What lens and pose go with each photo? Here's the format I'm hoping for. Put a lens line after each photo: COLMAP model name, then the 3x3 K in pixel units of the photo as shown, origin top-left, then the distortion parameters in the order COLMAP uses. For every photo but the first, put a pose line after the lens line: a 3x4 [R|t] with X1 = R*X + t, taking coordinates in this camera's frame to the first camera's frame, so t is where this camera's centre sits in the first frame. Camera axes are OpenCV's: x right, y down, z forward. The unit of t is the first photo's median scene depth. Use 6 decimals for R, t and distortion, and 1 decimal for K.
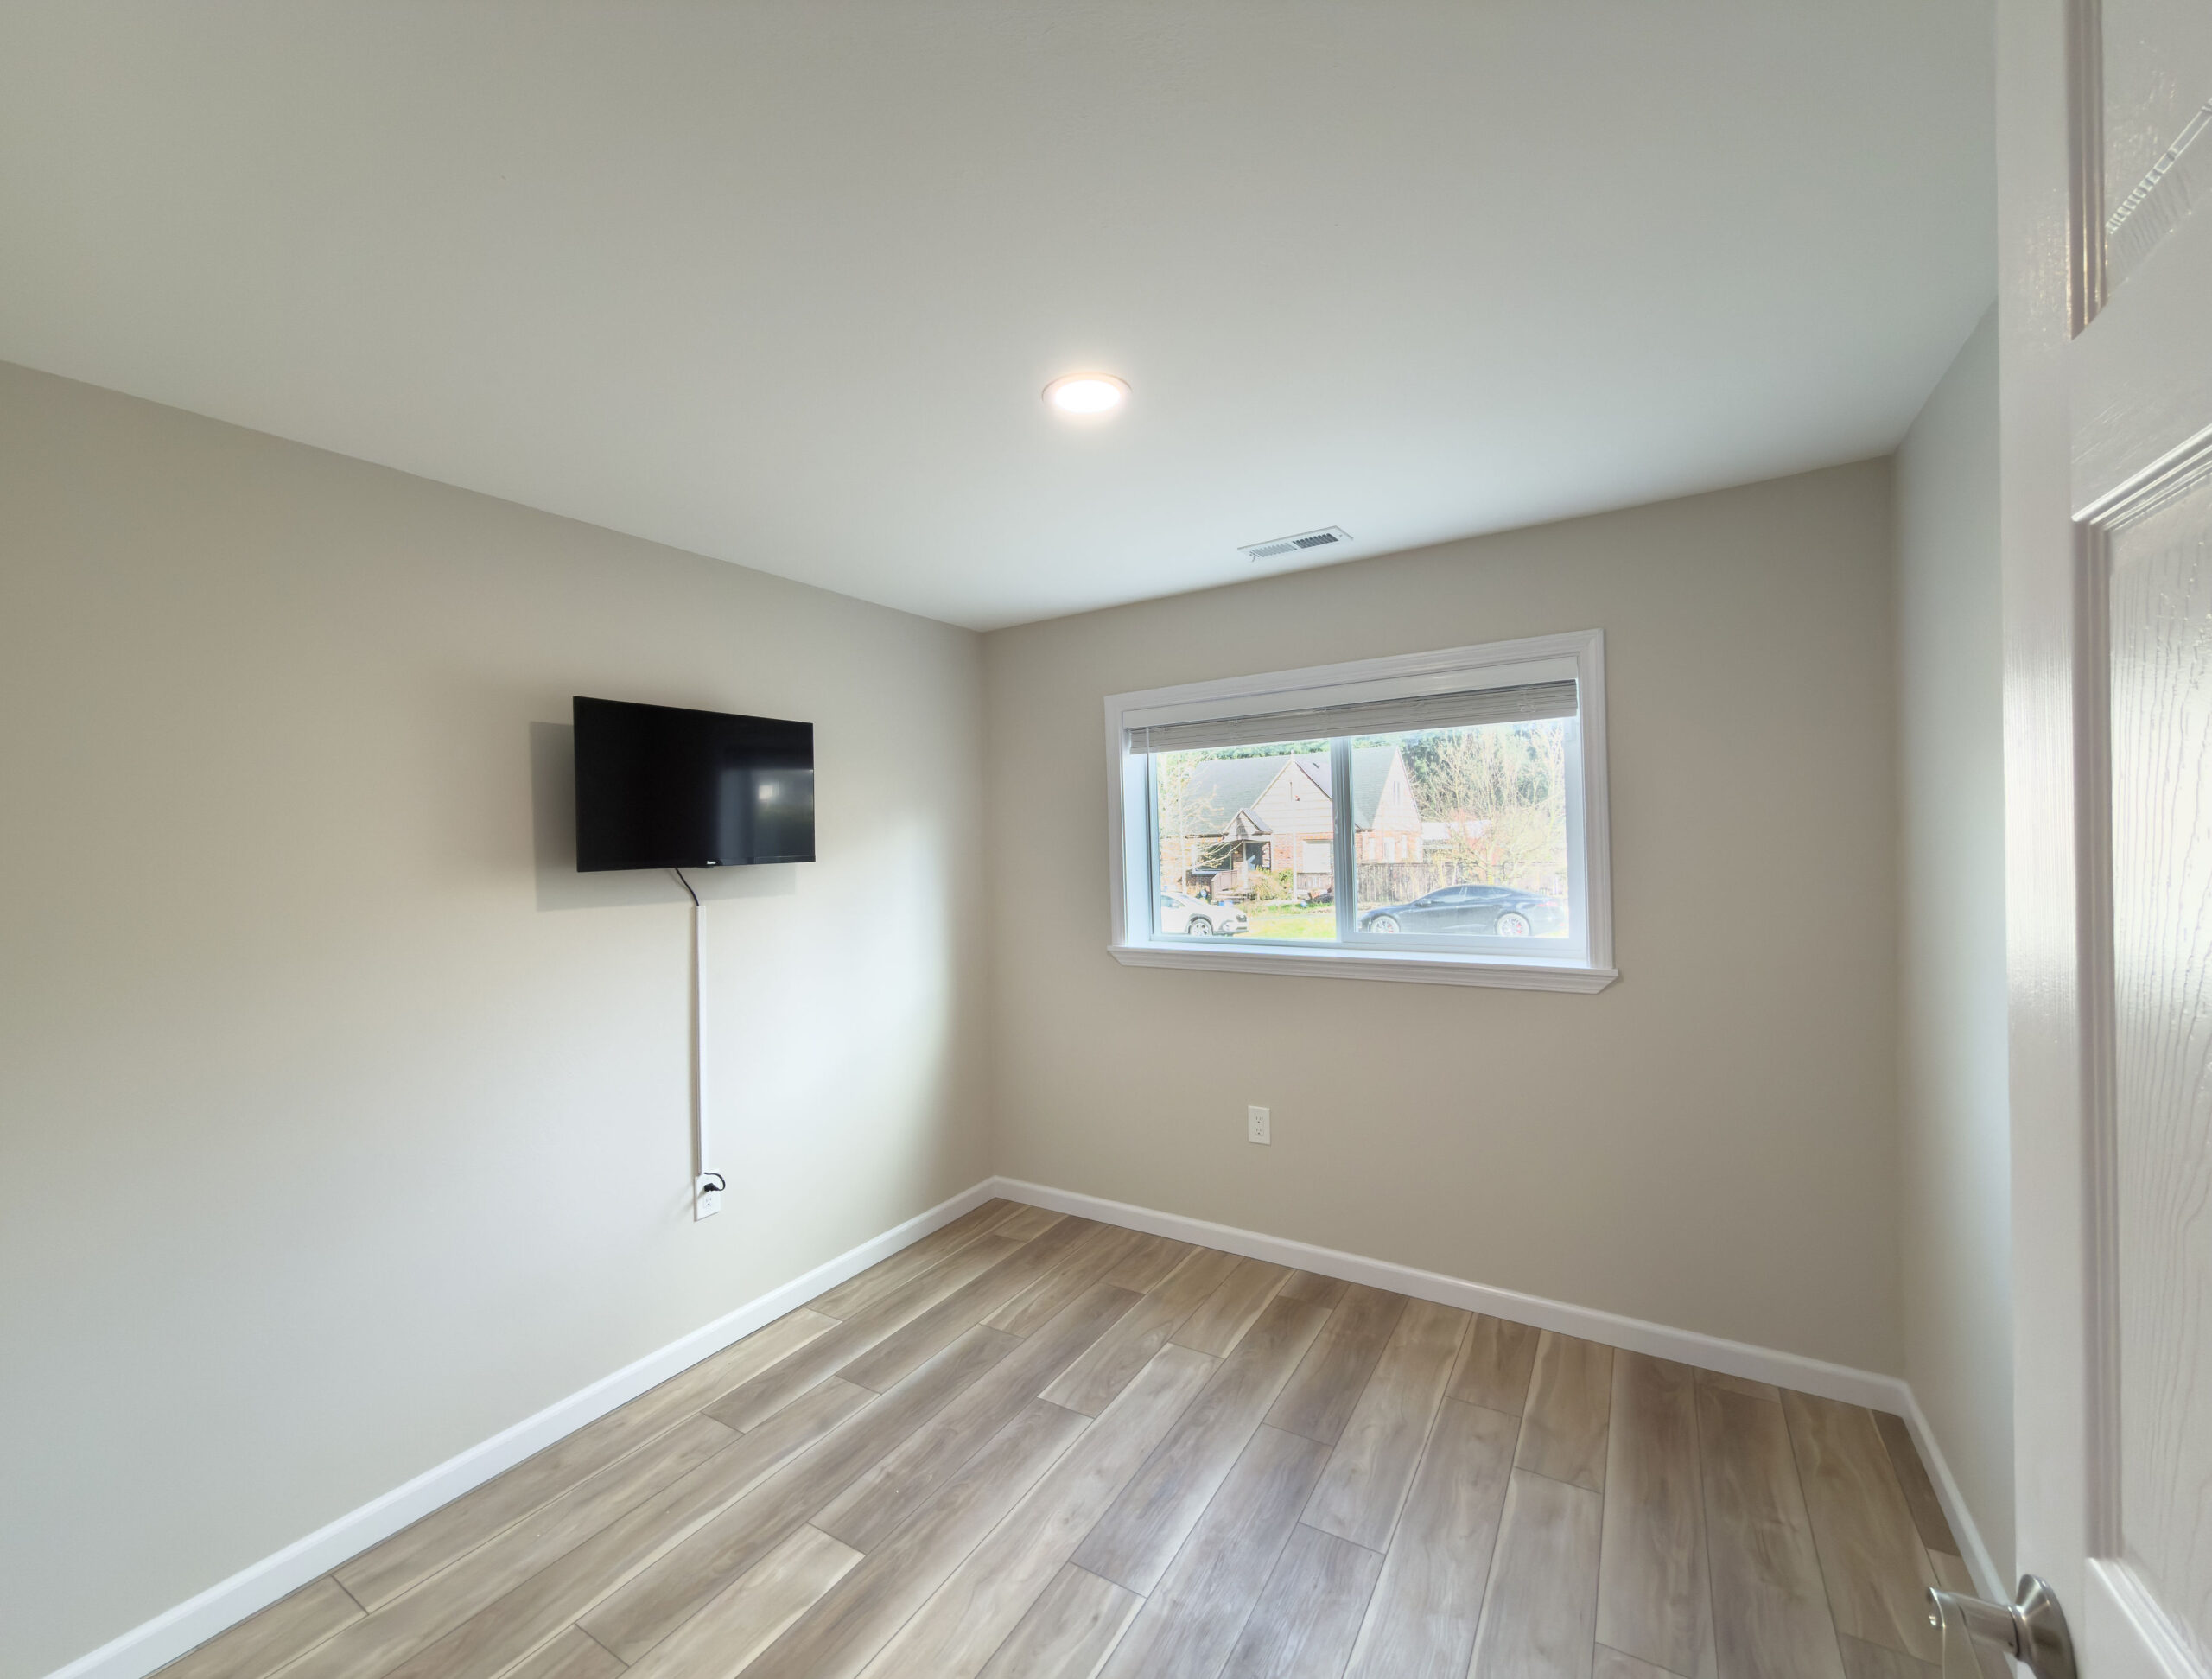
lens RADIAL K [[885.6, 0, 1094.0], [0, 885.6, 848.4], [0, 0, 1]] dist [0.001943, 0.000090]
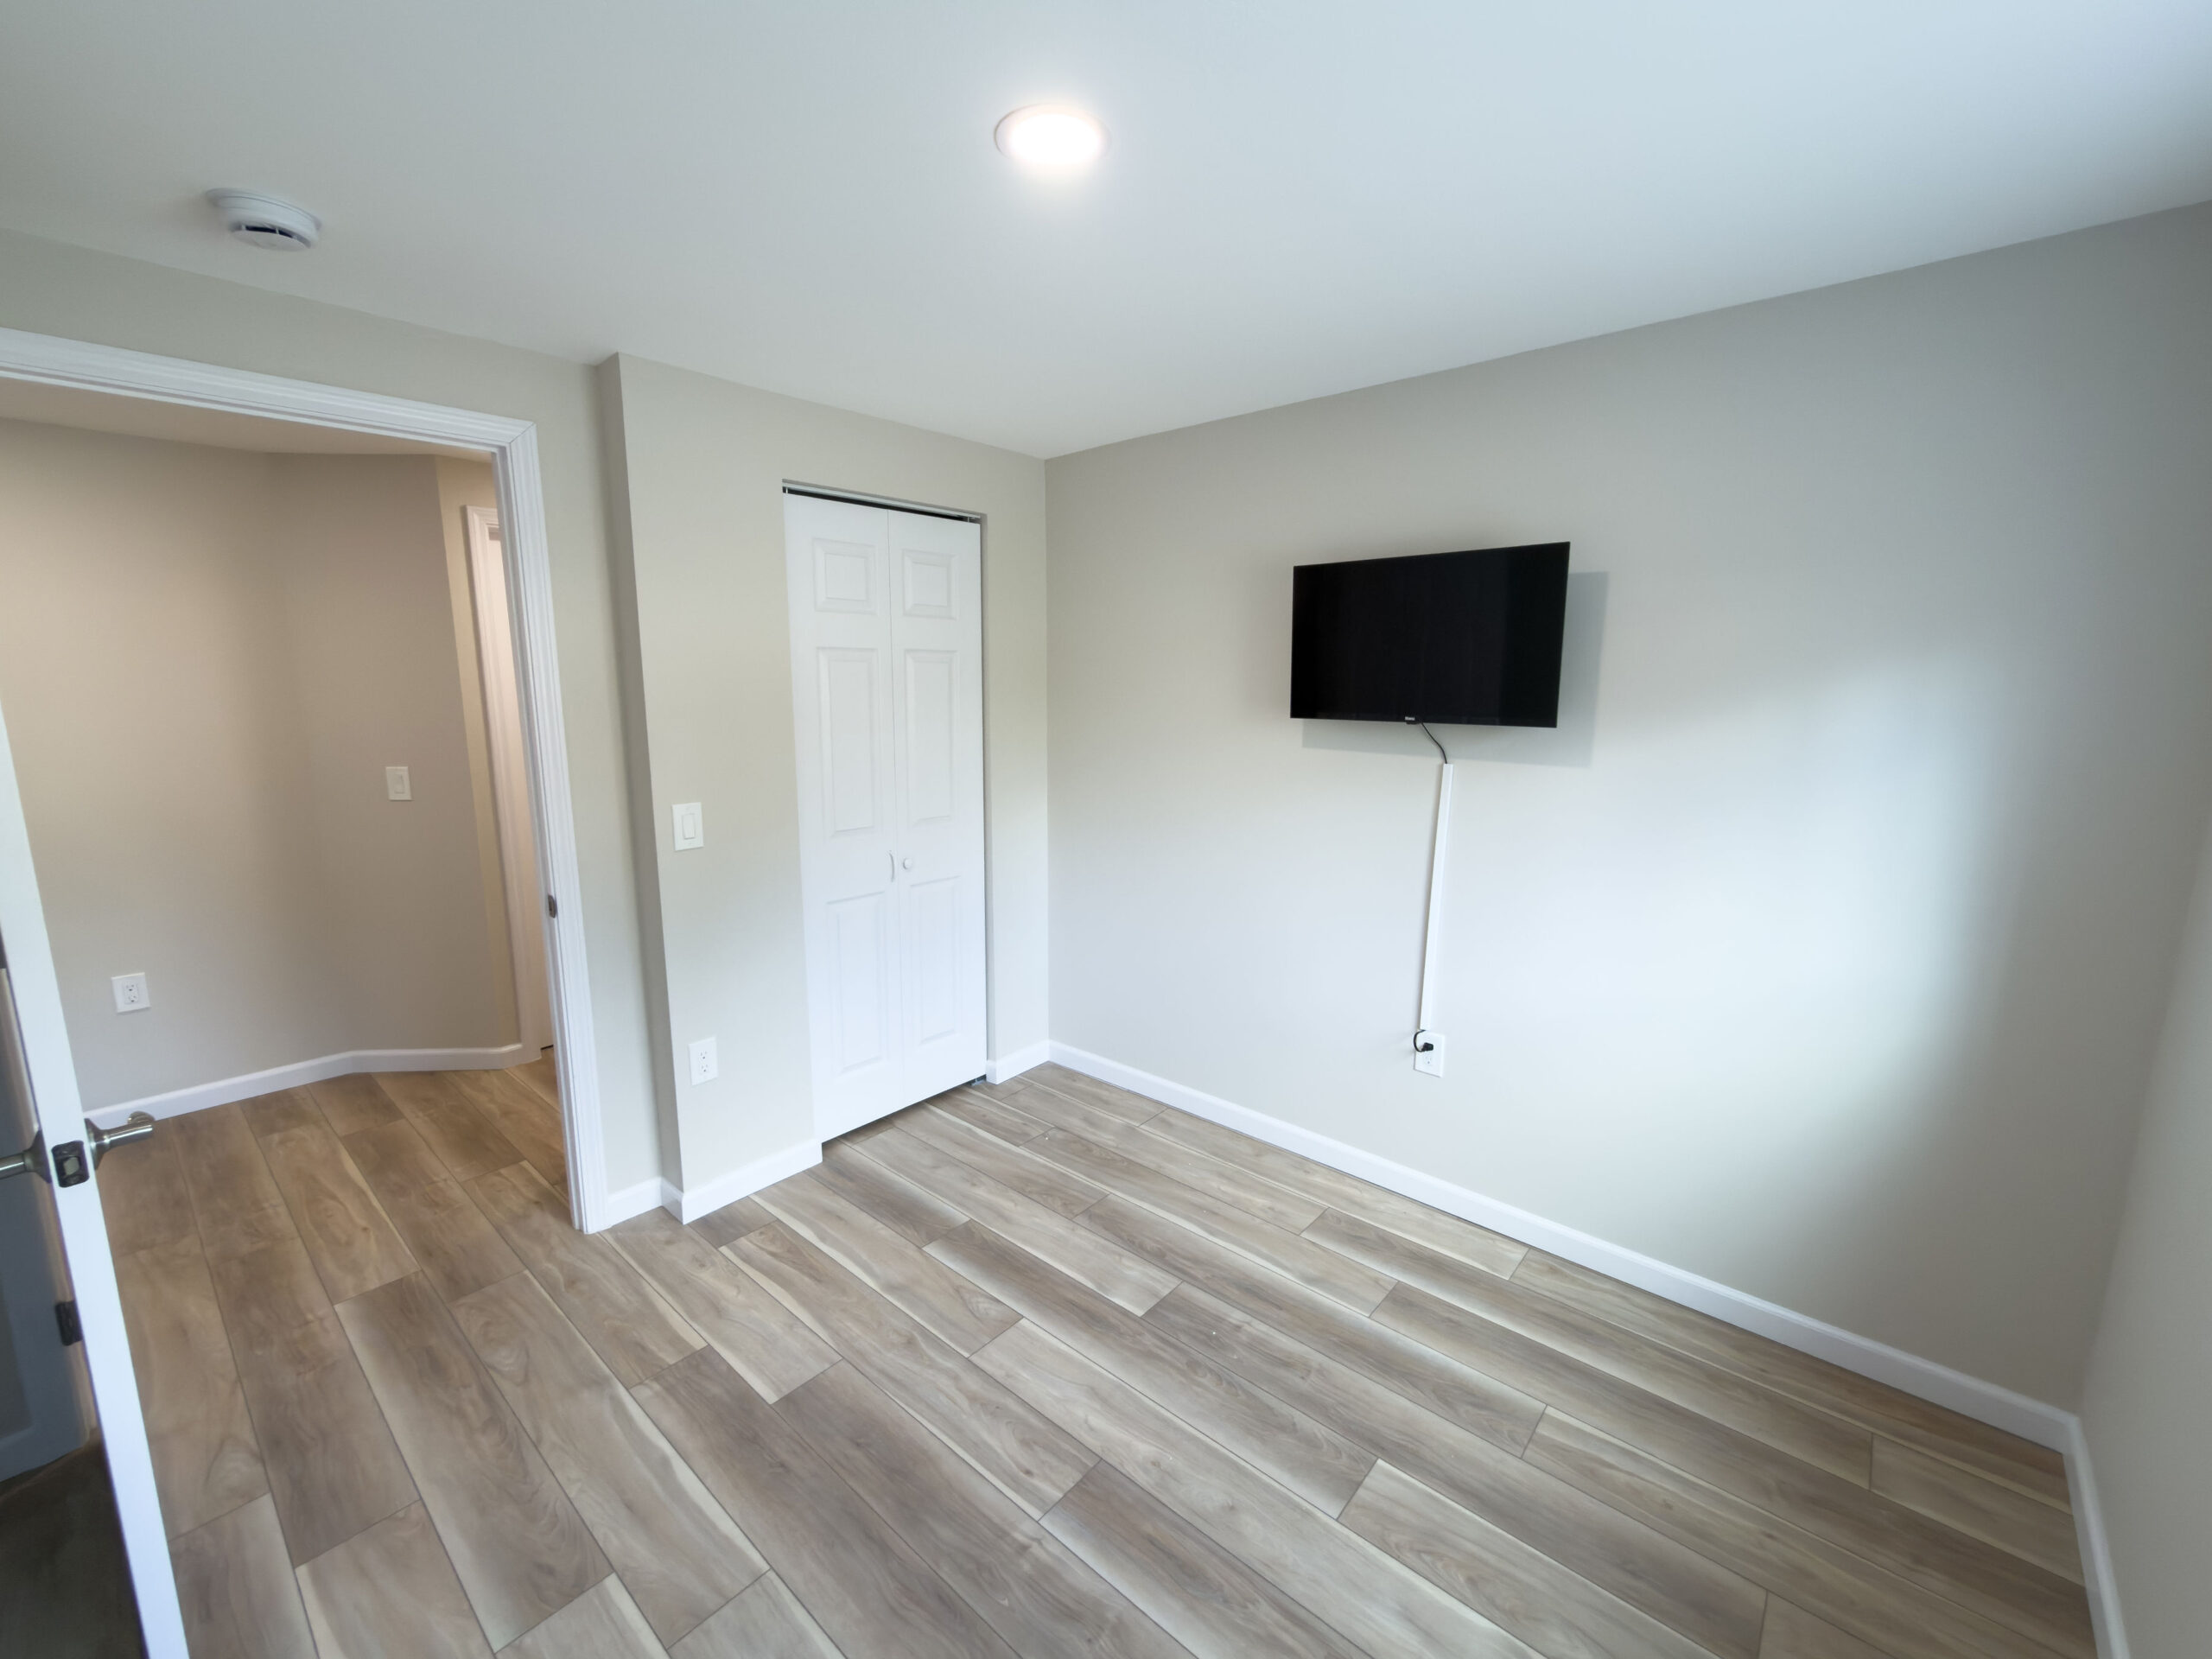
lens RADIAL K [[902.2, 0, 1093.4], [0, 902.2, 832.1], [0, 0, 1]] dist [0.001174, 0.000013]
pose [[-0.157464, 0.192991, -0.968483, 0.672005], [-0.006092, 0.980509, 0.196379, -0.060721], [0.987506, 0.036823, -0.153219, 0.932688]]
